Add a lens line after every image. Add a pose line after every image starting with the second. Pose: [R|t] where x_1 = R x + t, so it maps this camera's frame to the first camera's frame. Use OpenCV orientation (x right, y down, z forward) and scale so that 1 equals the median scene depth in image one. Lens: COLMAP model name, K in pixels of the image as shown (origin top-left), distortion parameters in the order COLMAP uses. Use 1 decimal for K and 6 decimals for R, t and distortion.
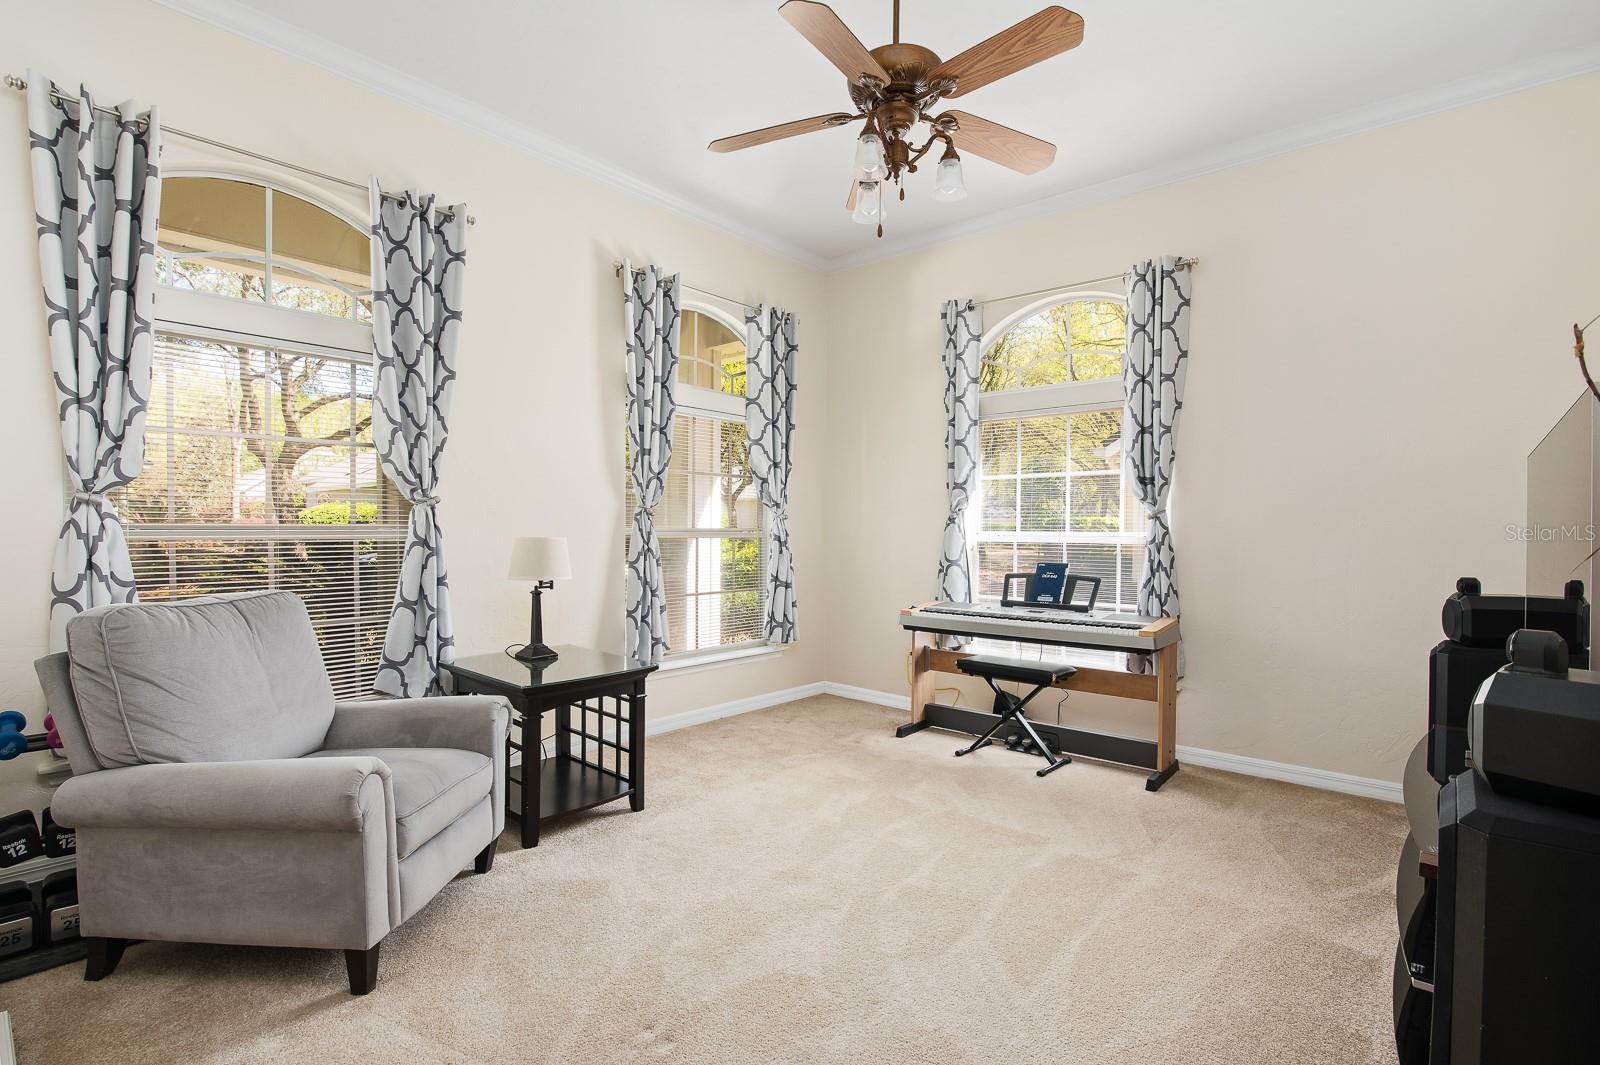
lens RADIAL K [[747.7, 0, 796.1], [0, 747.7, 541.9], [0, 0, 1]] dist [-0.021170, 0.002005]
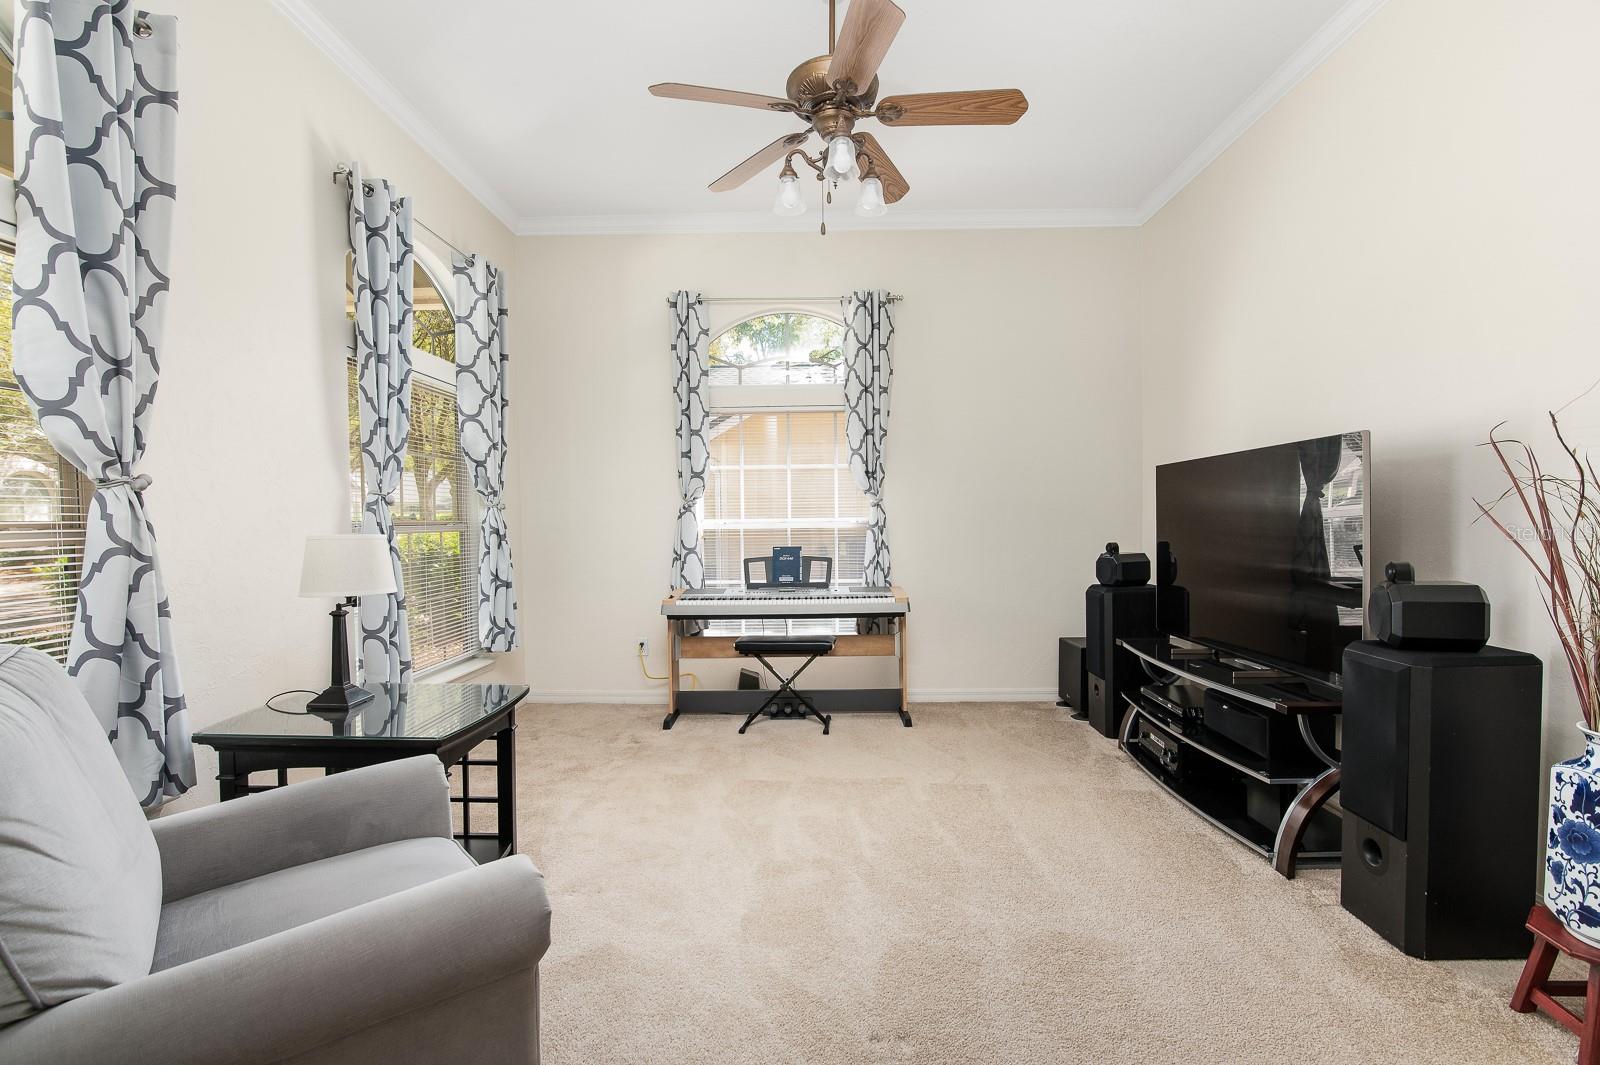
lens RADIAL K [[747.7, 0, 796.3], [0, 747.7, 541.7], [0, 0, 1]] dist [-0.021170, 0.002005]
pose [[0.765886, -0.034730, 0.642037, -0.405092], [0.026431, 0.999397, 0.022531, -0.004067], [-0.642432, -0.000286, 0.766342, 0.154002]]
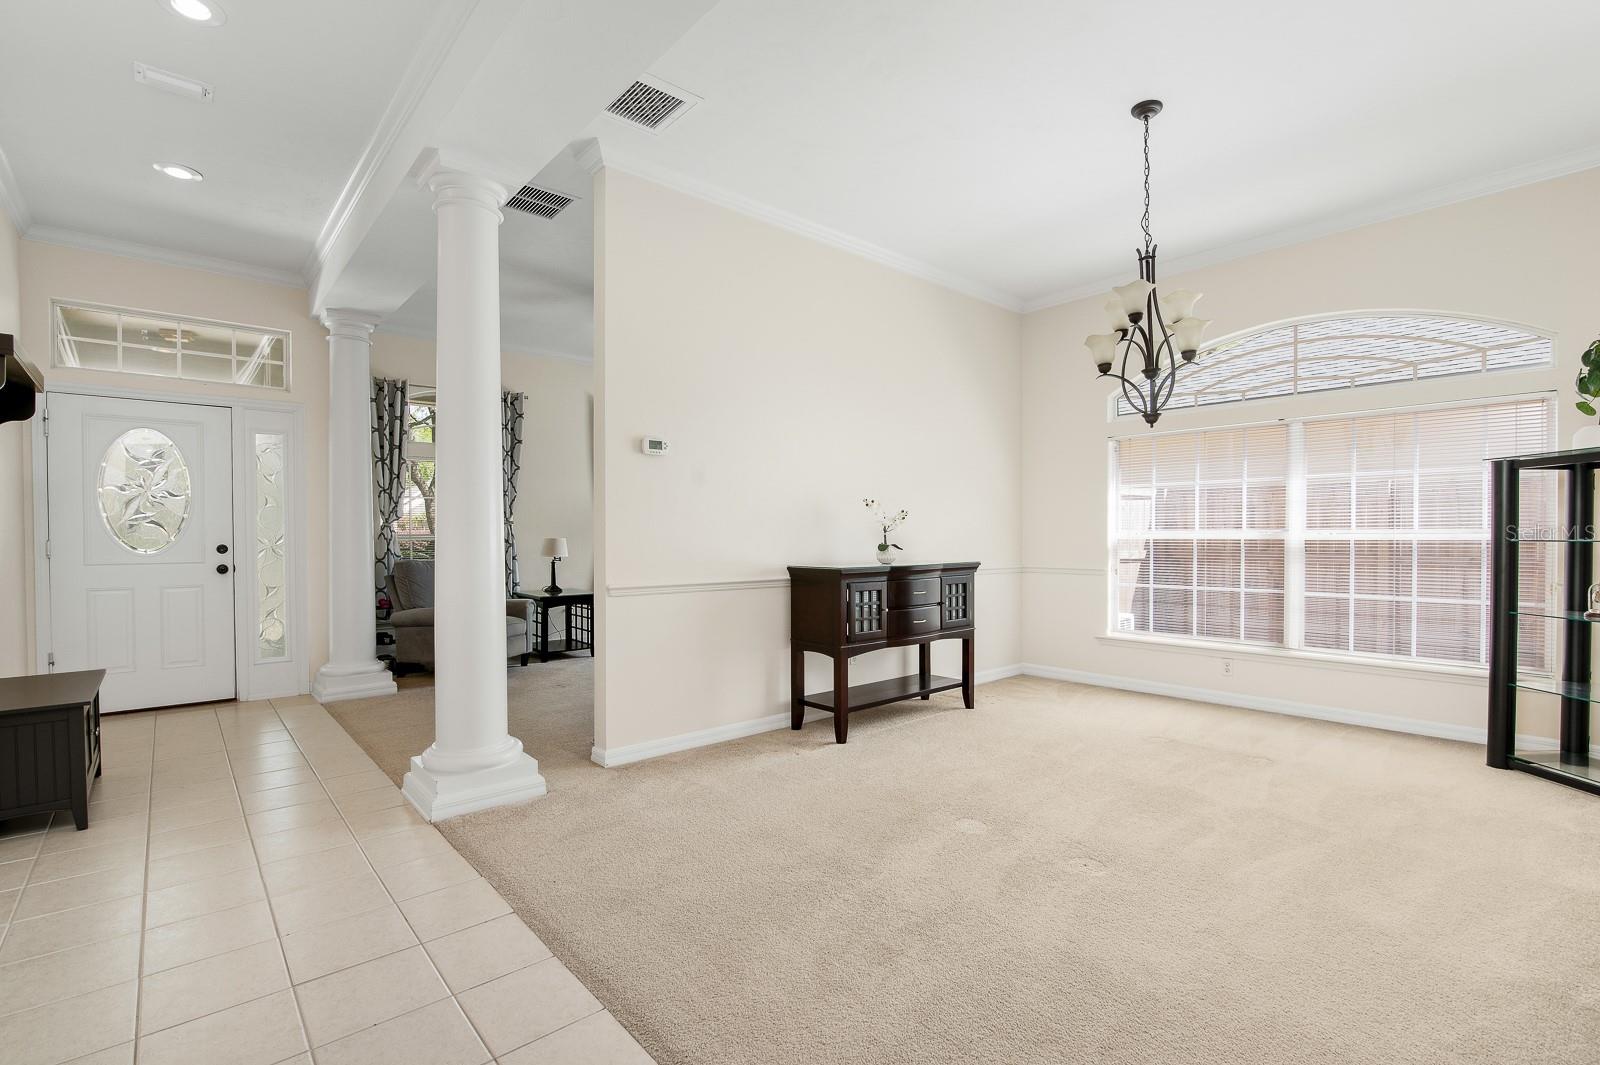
lens RADIAL K [[747.7, 0, 794.4], [0, 747.7, 528.3], [0, 0, 1]] dist [-0.021170, 0.002005]
pose [[0.988653, -0.014420, -0.149523, 0.633054], [0.011016, 0.999662, -0.023569, 0.022752], [0.149812, 0.021654, 0.988477, -1.002721]]
